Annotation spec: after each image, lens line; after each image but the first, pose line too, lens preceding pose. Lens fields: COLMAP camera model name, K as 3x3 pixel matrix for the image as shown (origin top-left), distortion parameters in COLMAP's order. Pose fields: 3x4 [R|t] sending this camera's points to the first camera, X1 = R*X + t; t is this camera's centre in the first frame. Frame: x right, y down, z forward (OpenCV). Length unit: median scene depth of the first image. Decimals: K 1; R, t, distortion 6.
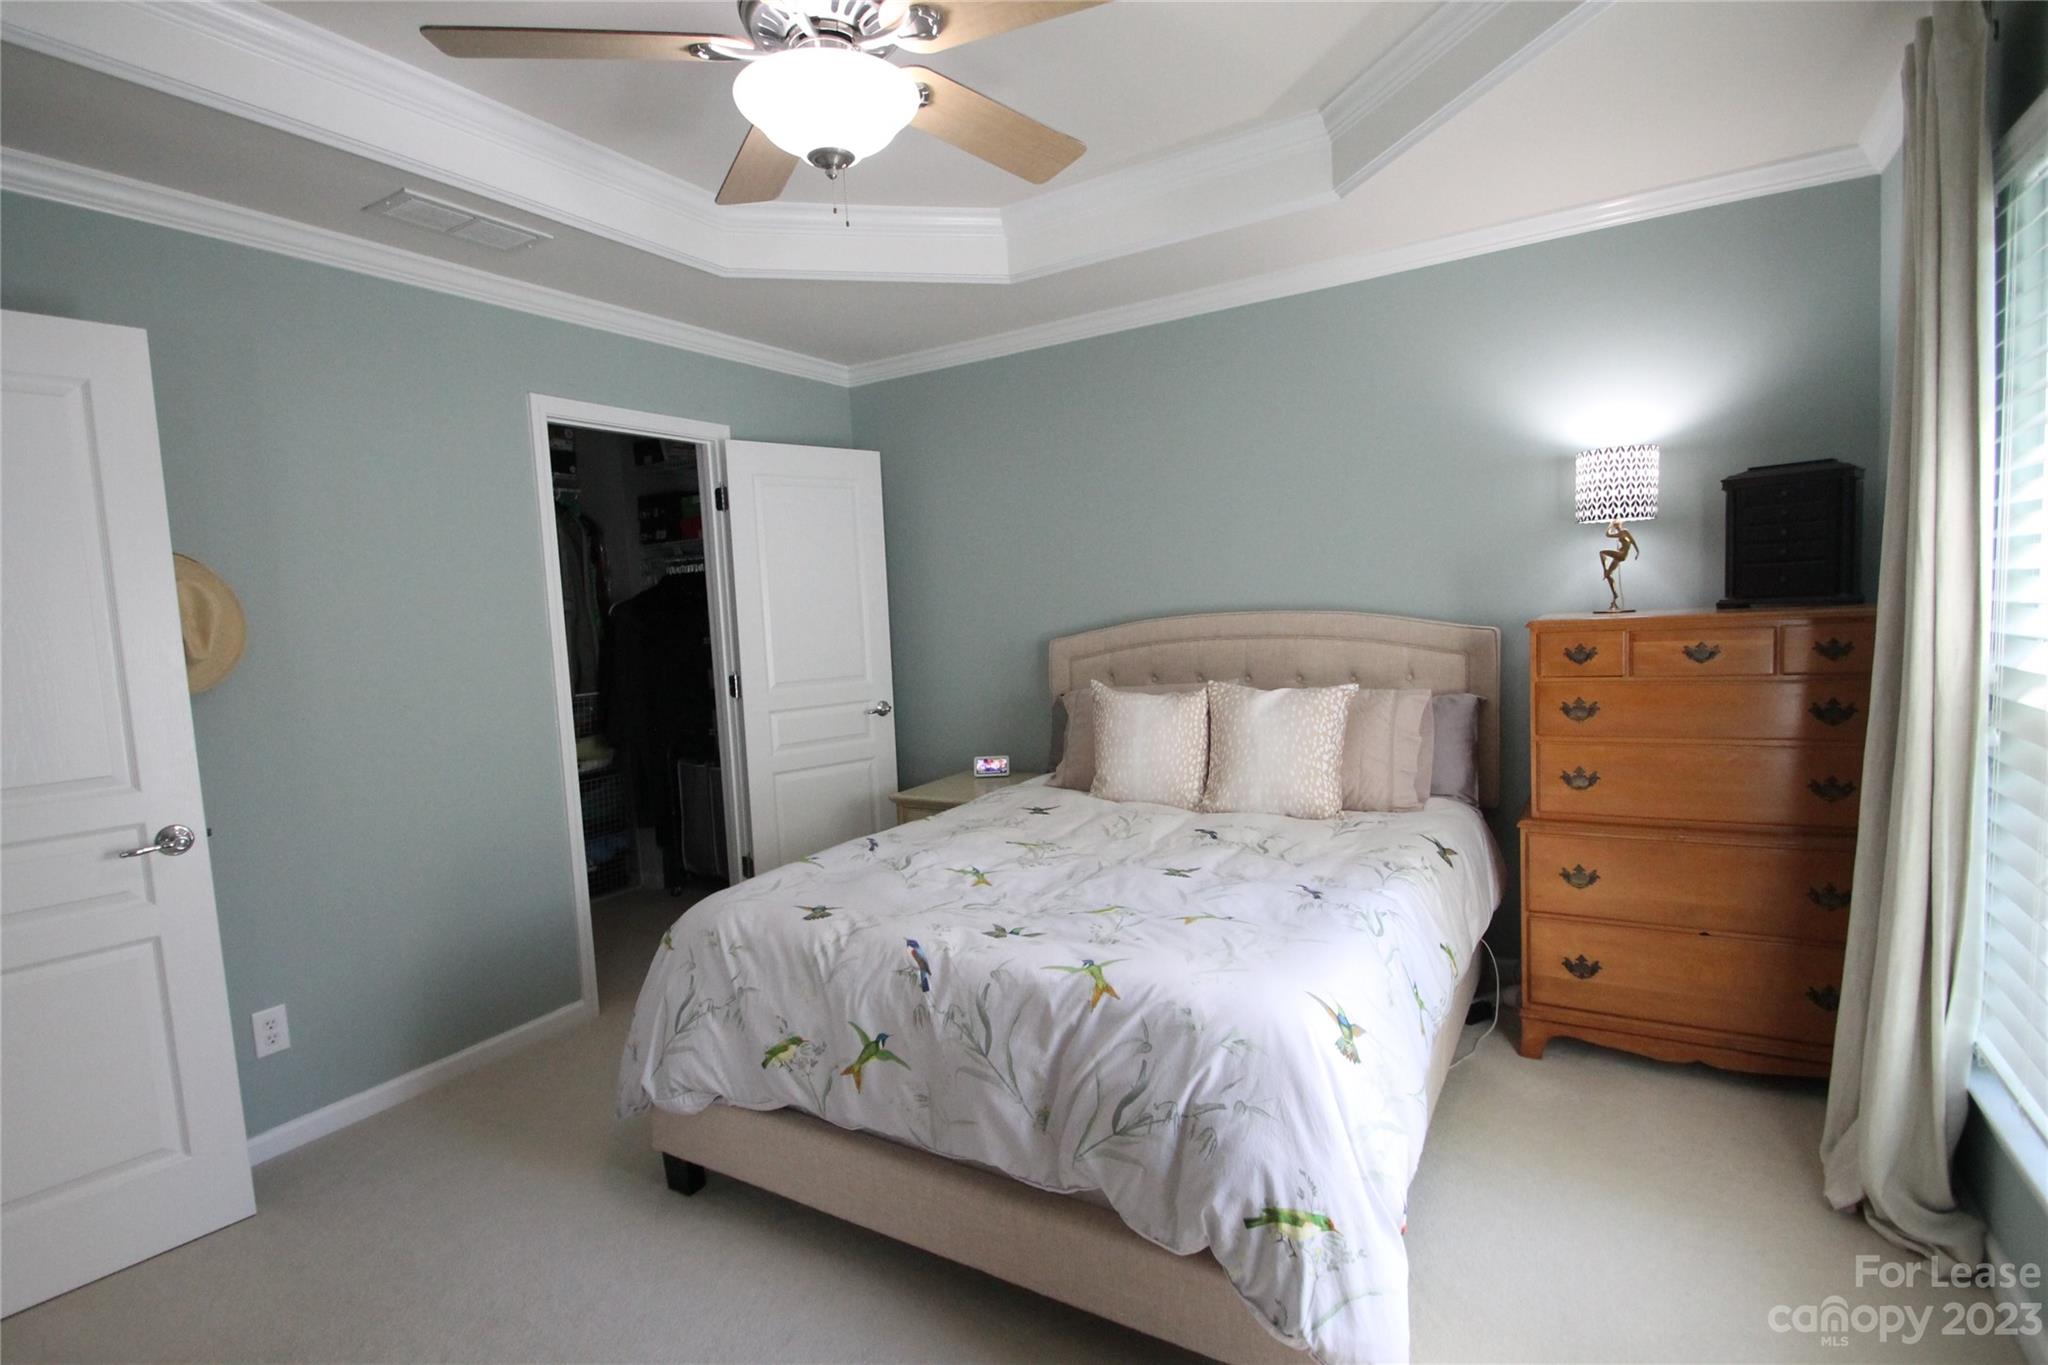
lens RADIAL K [[984.7, 0, 1021.7], [0, 984.7, 686.4], [0, 0, 1]] dist [-0.000591, -0.000030]
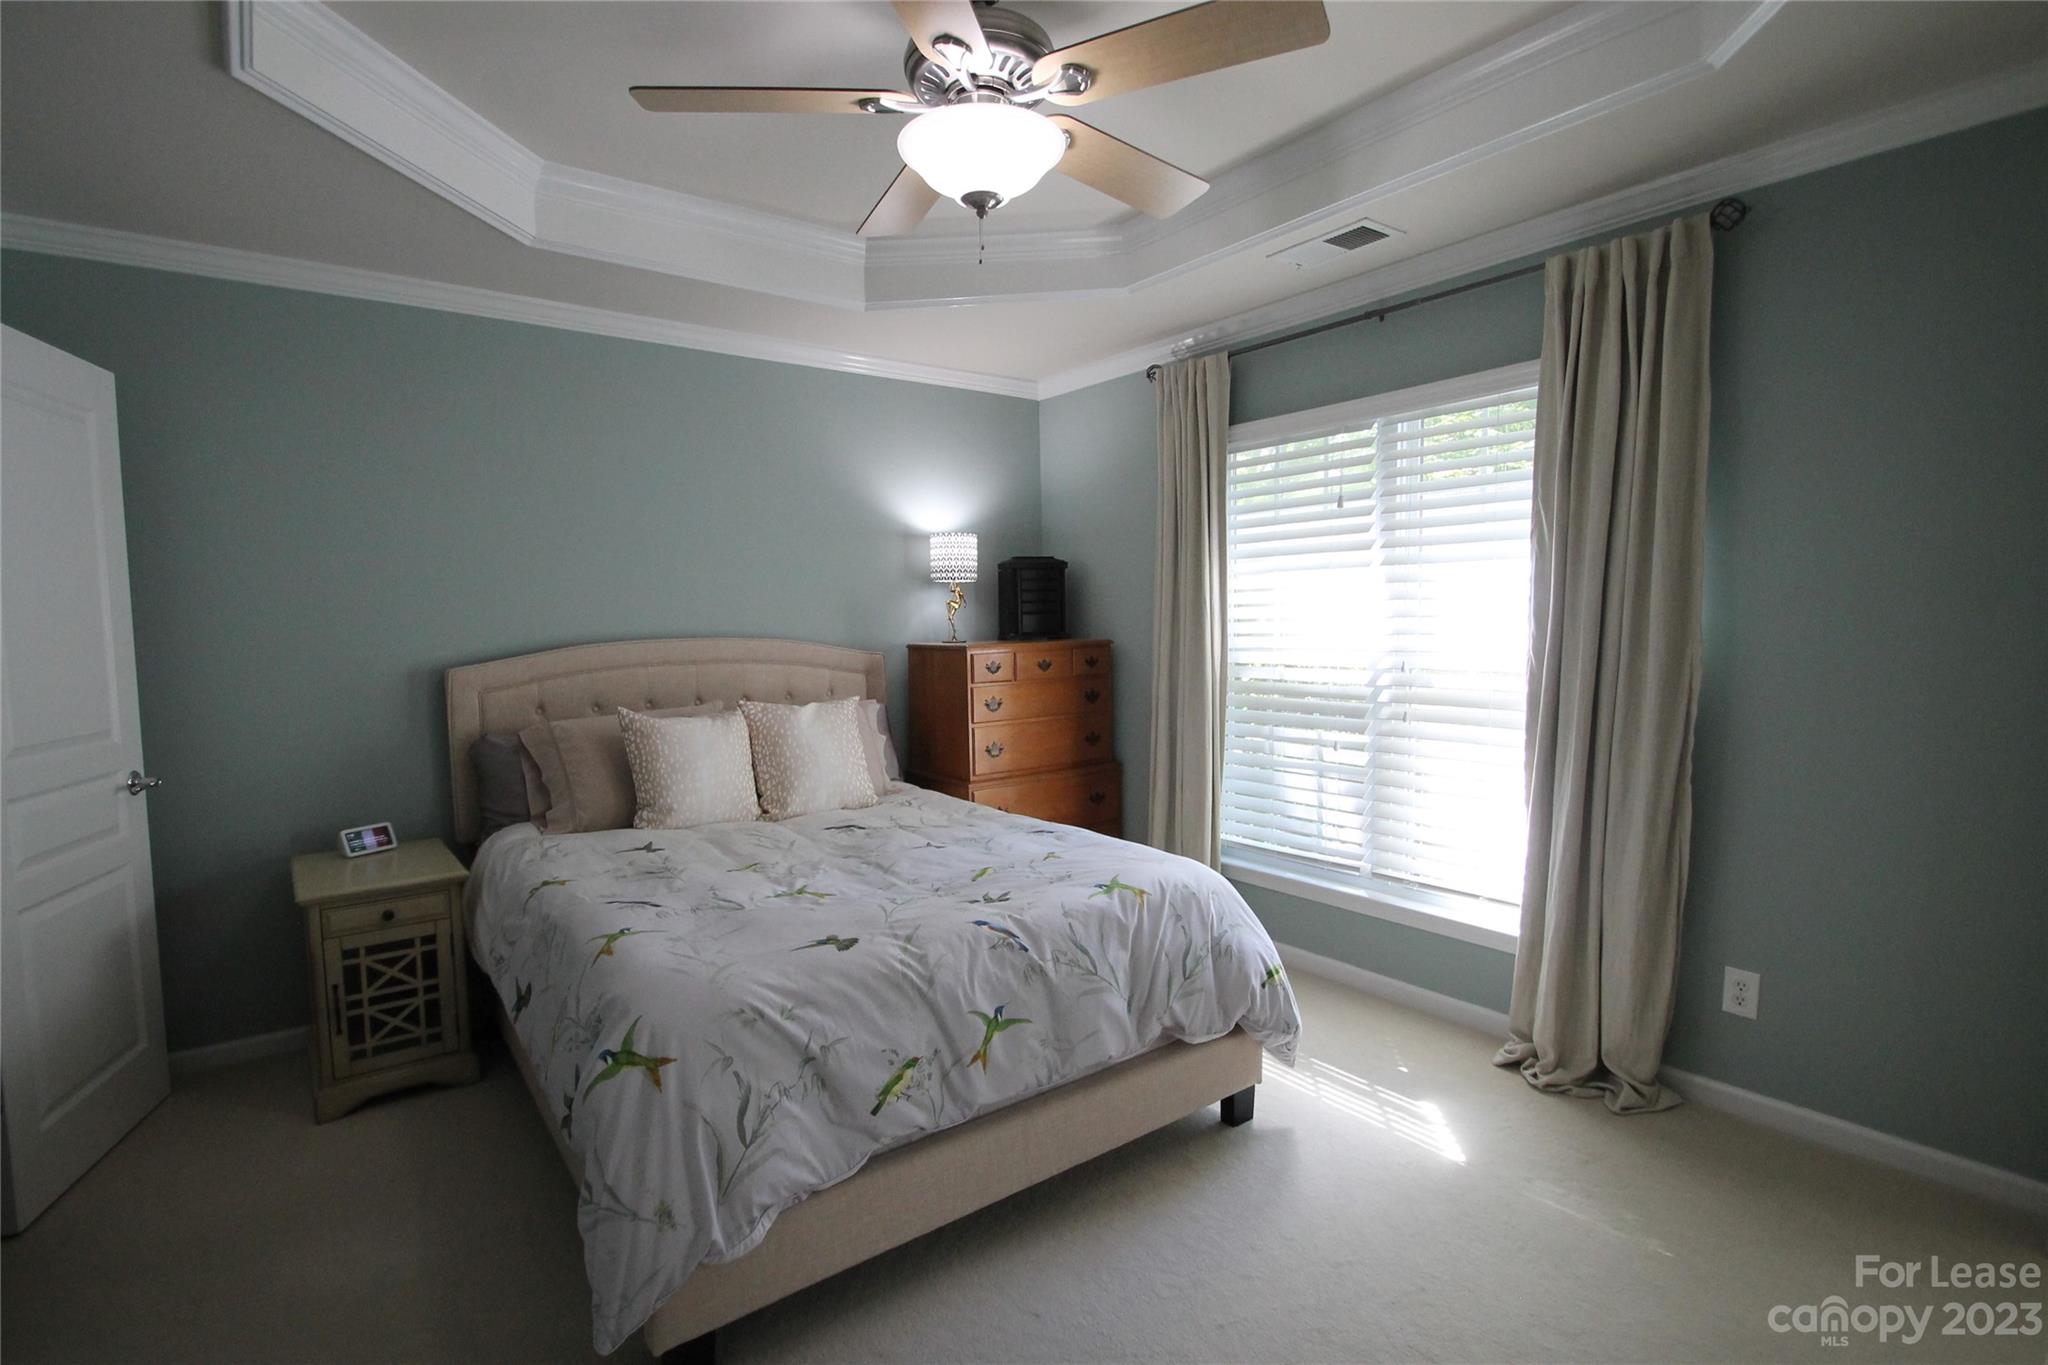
lens RADIAL K [[963.0, 0, 1021.2], [0, 963.0, 689.2], [0, 0, 1]] dist [0.002199, 0.000185]
pose [[0.374214, -0.024455, 0.927020, -0.970392], [0.071025, 0.997472, -0.002358, 0.008390], [-0.924618, 0.066724, 0.375005, 0.490826]]
